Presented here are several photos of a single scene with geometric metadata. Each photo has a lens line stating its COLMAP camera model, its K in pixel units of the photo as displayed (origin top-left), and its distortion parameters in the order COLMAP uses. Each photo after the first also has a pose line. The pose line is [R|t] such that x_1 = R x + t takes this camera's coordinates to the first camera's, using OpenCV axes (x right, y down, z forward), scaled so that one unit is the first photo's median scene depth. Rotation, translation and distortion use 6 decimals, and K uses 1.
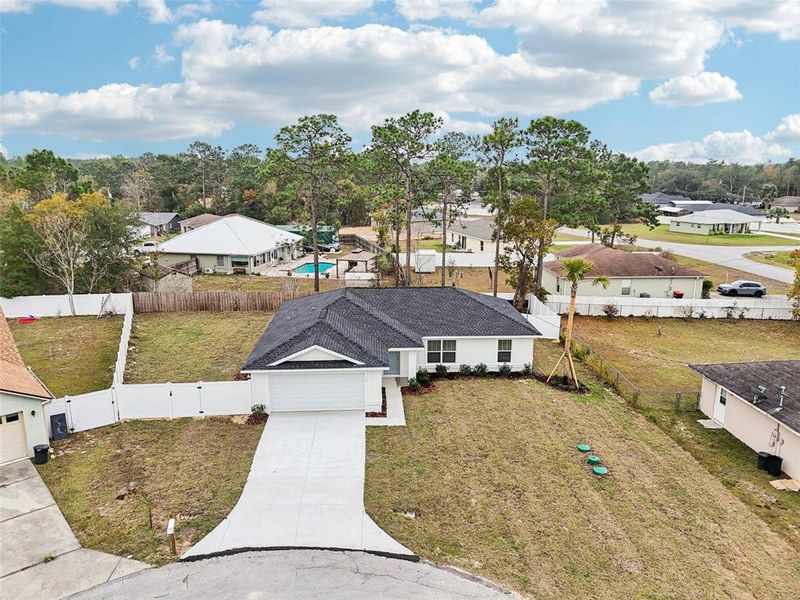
lens RADIAL K [[587.6, 0, 401.8], [0, 587.6, 302.5], [0, 0, 1]] dist [0.105772, -0.132702]
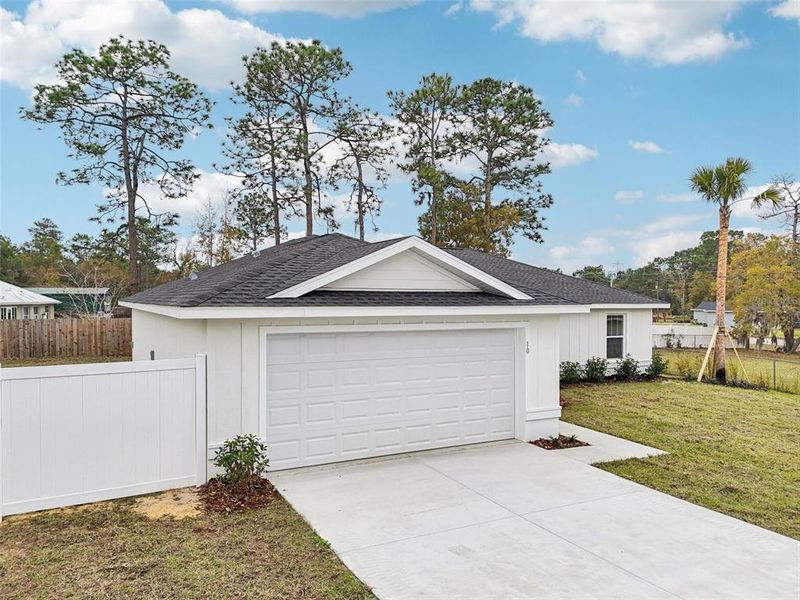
lens RADIAL K [[587.6, 0, 401.8], [0, 587.6, 302.5], [0, 0, 1]] dist [0.105772, -0.132702]
pose [[0.905300, -0.001220, 0.424772, -0.243585], [0.093040, 0.976283, -0.195489, 0.143053], [-0.414459, 0.216497, 0.883942, 0.593593]]
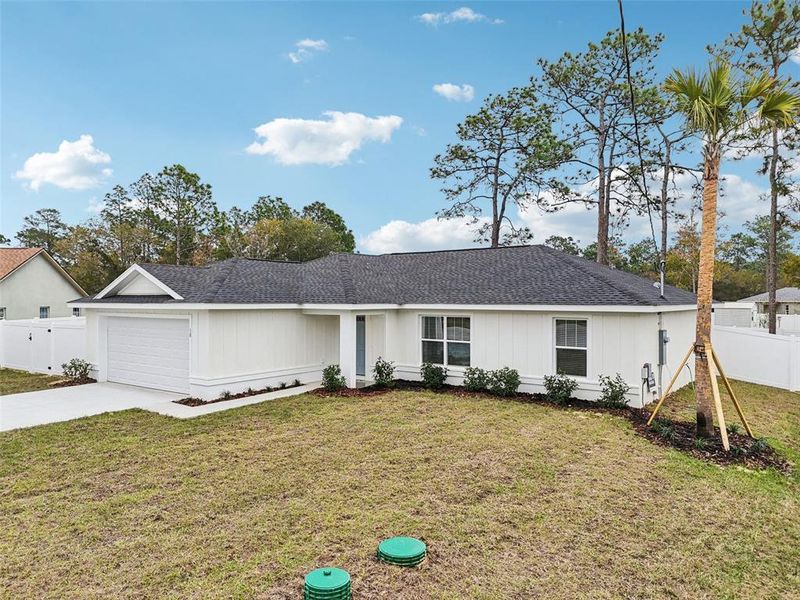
lens RADIAL K [[587.6, 0, 401.8], [0, 587.6, 302.5], [0, 0, 1]] dist [0.105772, -0.132702]
pose [[0.769105, 0.002198, -0.639119, 0.357707], [-0.142614, 0.975371, -0.168265, 0.141733], [0.623008, 0.220561, 0.750476, 0.604646]]
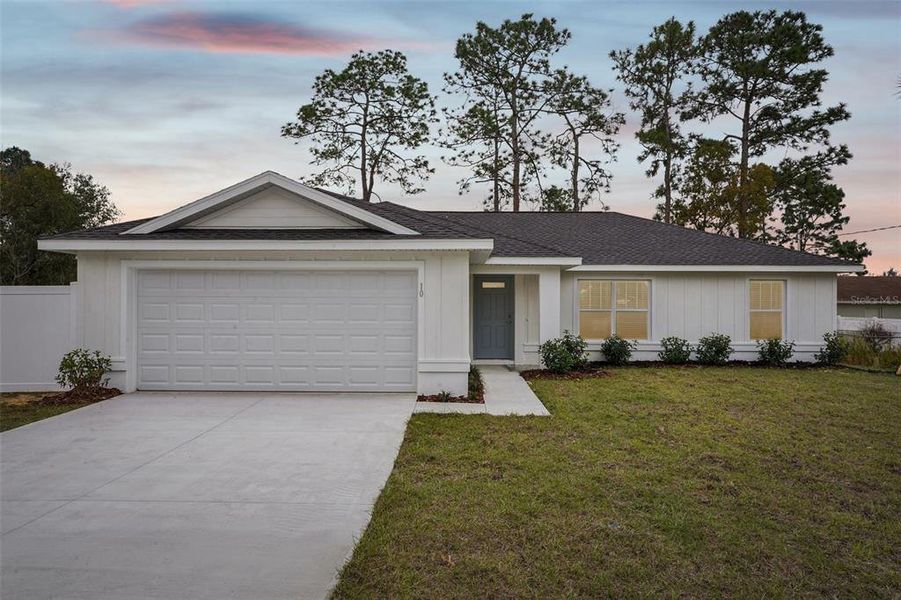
lens RADIAL K [[634.5, 0, 453.2], [0, 634.5, 301.4], [0, 0, 1]] dist [-0.006364, 0.035138]
pose [[0.998110, 0.001417, -0.061437, -0.018173], [-0.015683, 0.972506, -0.232350, 0.185669], [0.059418, 0.232875, 0.970690, 0.559626]]
